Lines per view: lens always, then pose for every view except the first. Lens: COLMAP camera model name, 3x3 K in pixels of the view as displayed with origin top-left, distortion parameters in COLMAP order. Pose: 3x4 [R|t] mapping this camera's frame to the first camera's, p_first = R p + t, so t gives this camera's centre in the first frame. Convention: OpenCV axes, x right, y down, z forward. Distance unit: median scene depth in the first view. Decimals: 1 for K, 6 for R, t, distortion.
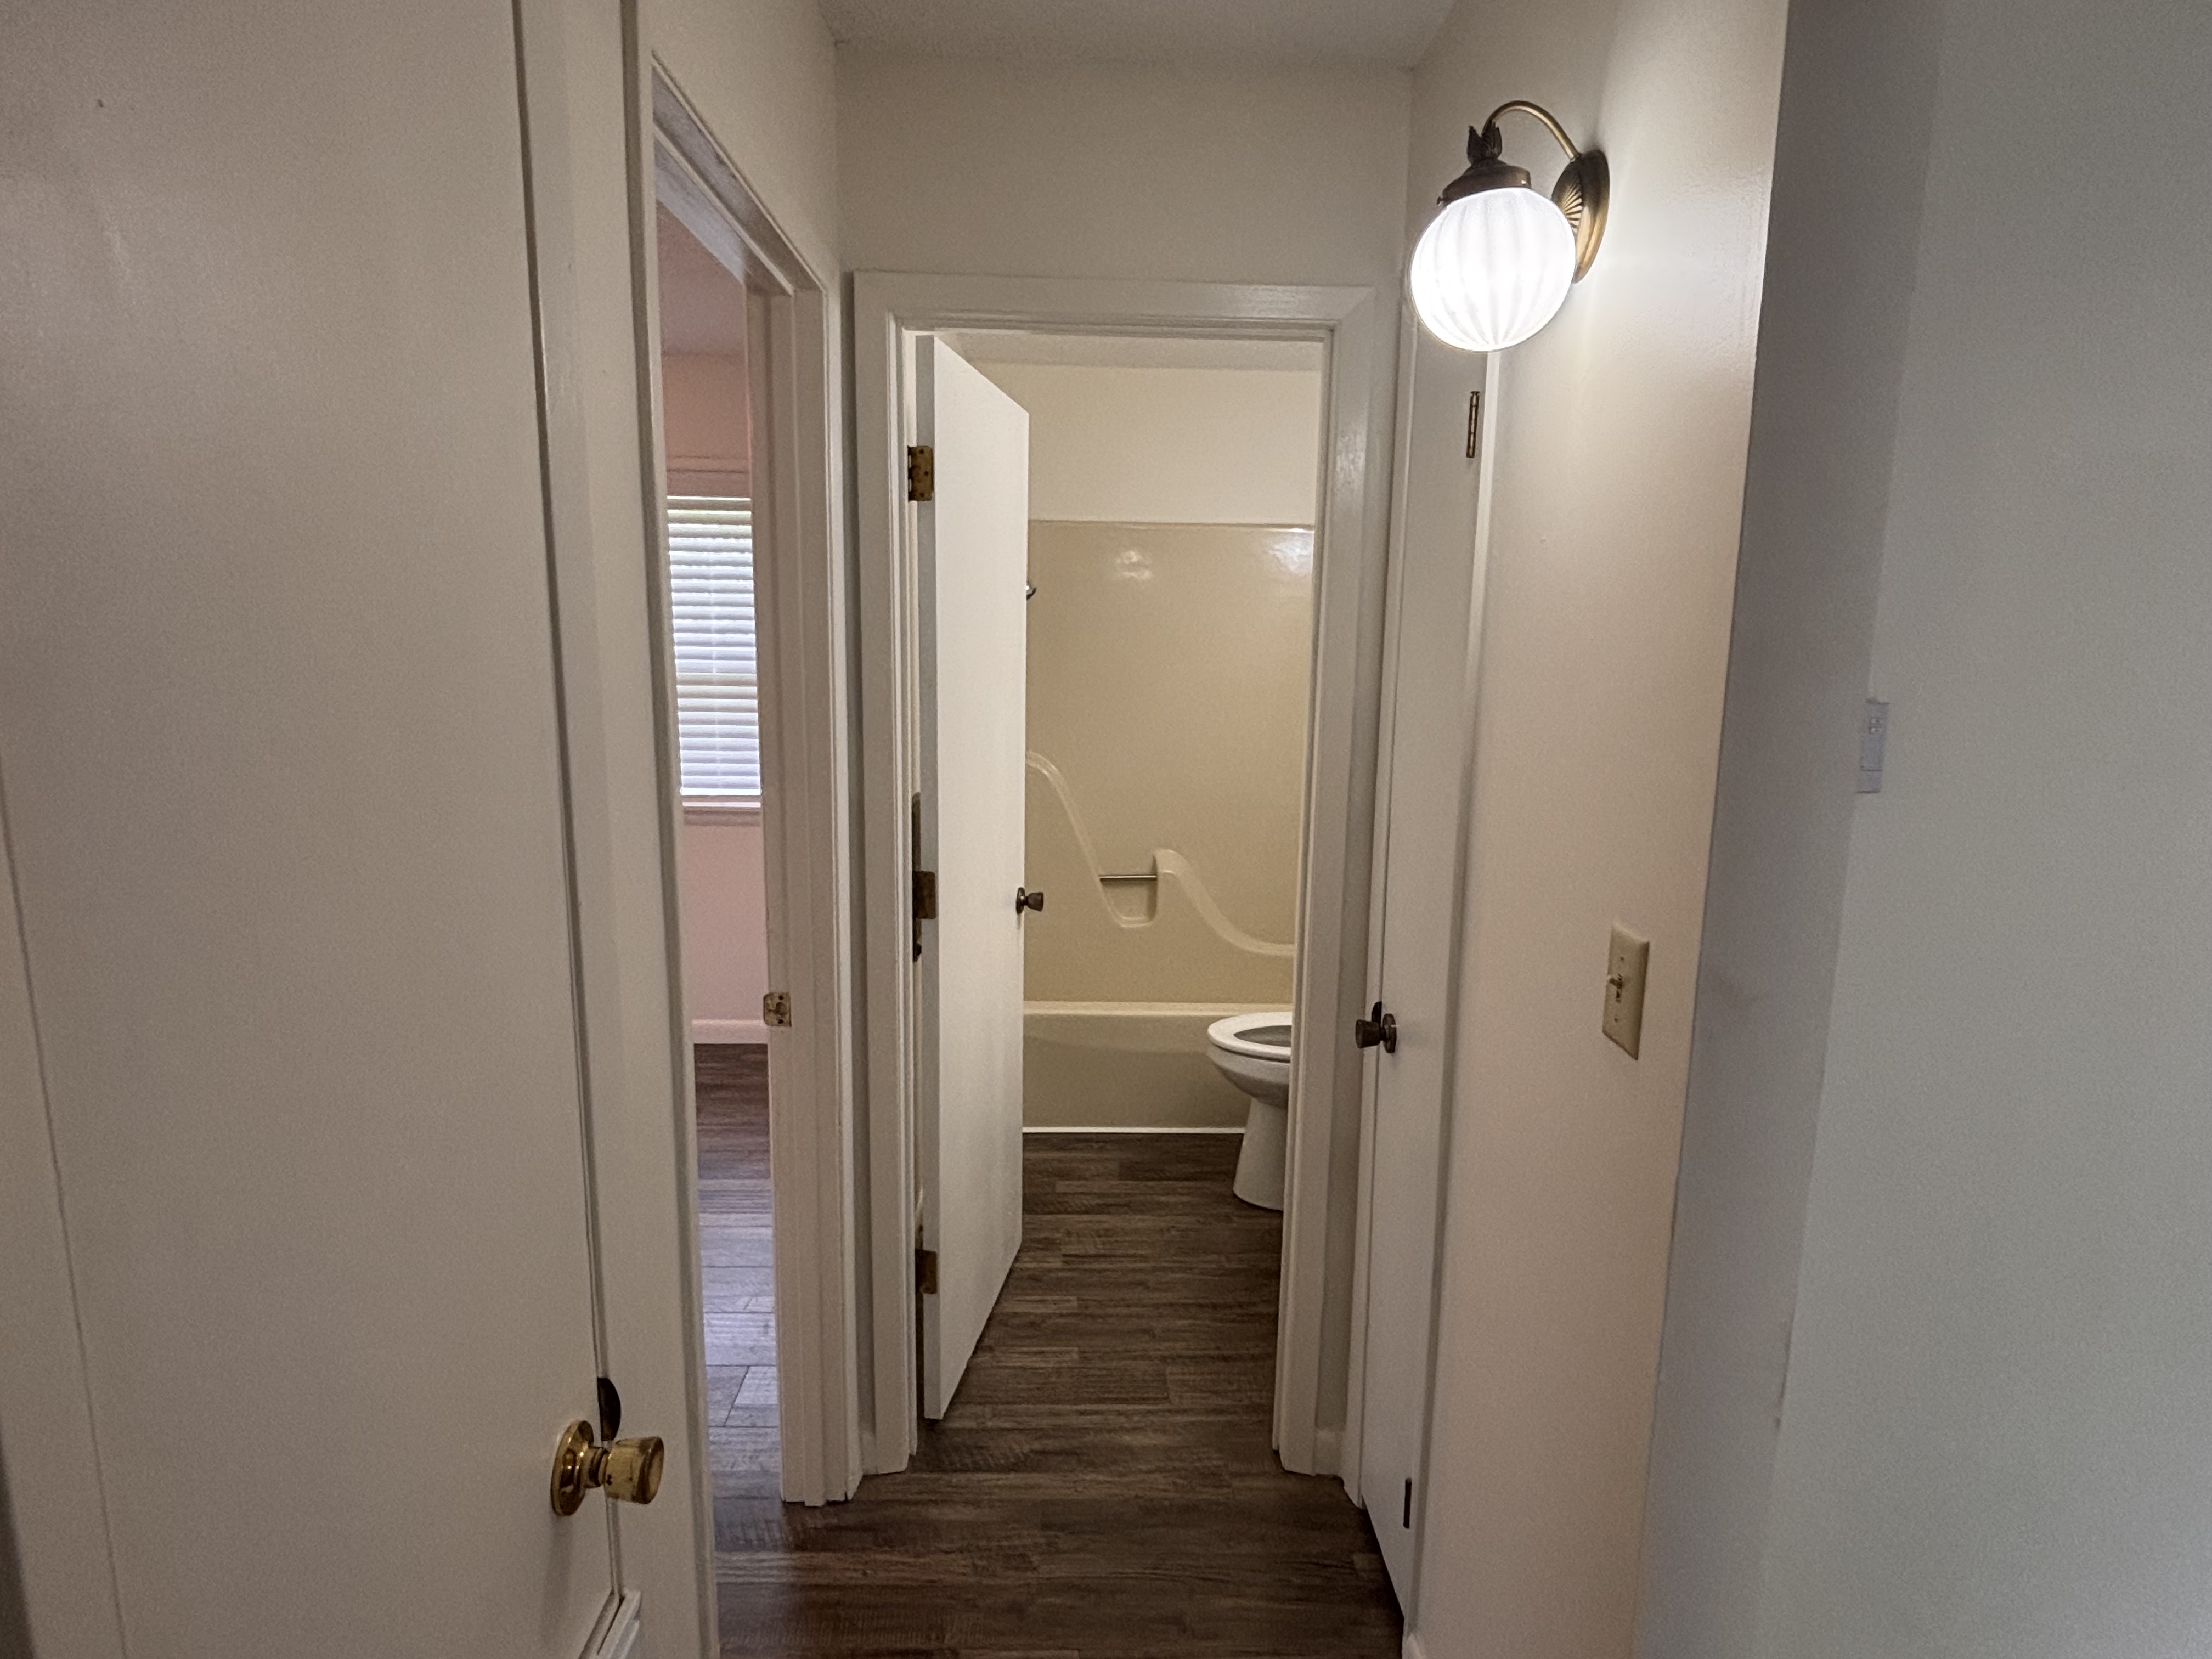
lens RADIAL K [[1185.8, 0, 1092.2], [0, 1185.8, 831.2], [0, 0, 1]] dist [-0.000295, -0.001099]
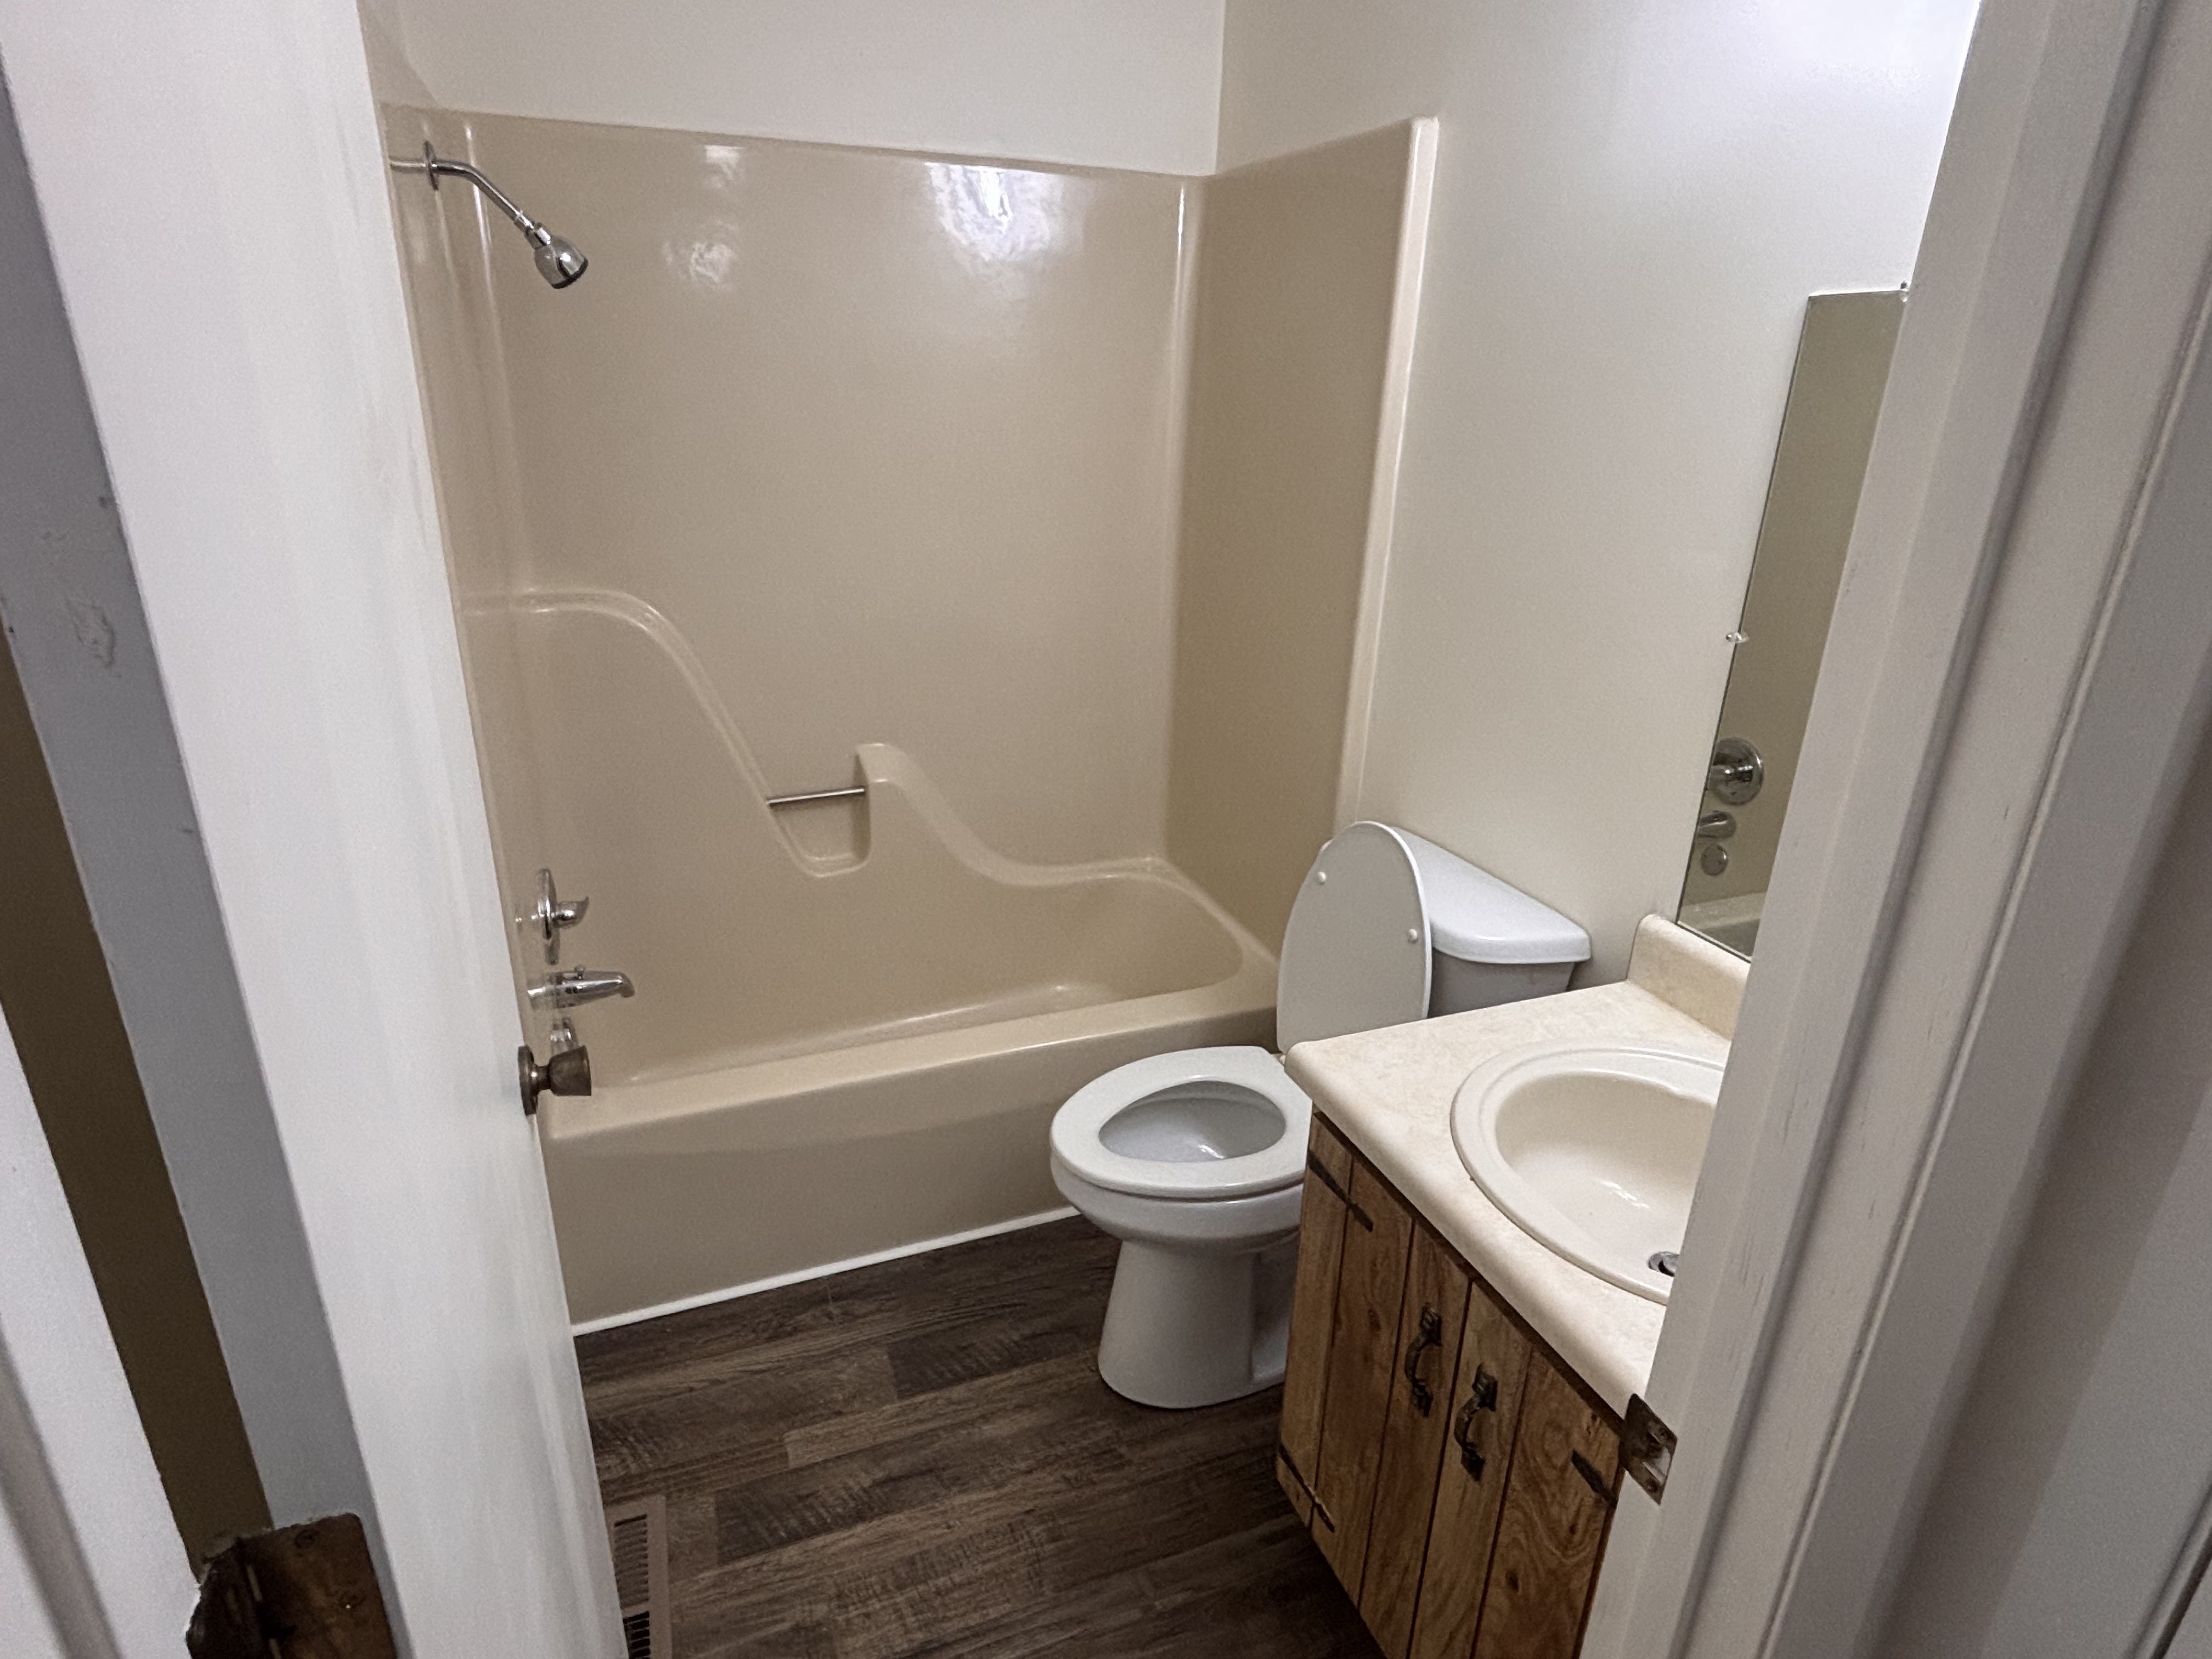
lens RADIAL K [[1185.8, 0, 1110.3], [0, 1185.8, 817.8], [0, 0, 1]] dist [-0.000295, -0.001099]
pose [[0.935985, -0.109148, 0.334693, -0.039417], [0.042447, 0.978776, 0.200487, -0.076755], [-0.349473, -0.173446, 0.920753, 0.477356]]
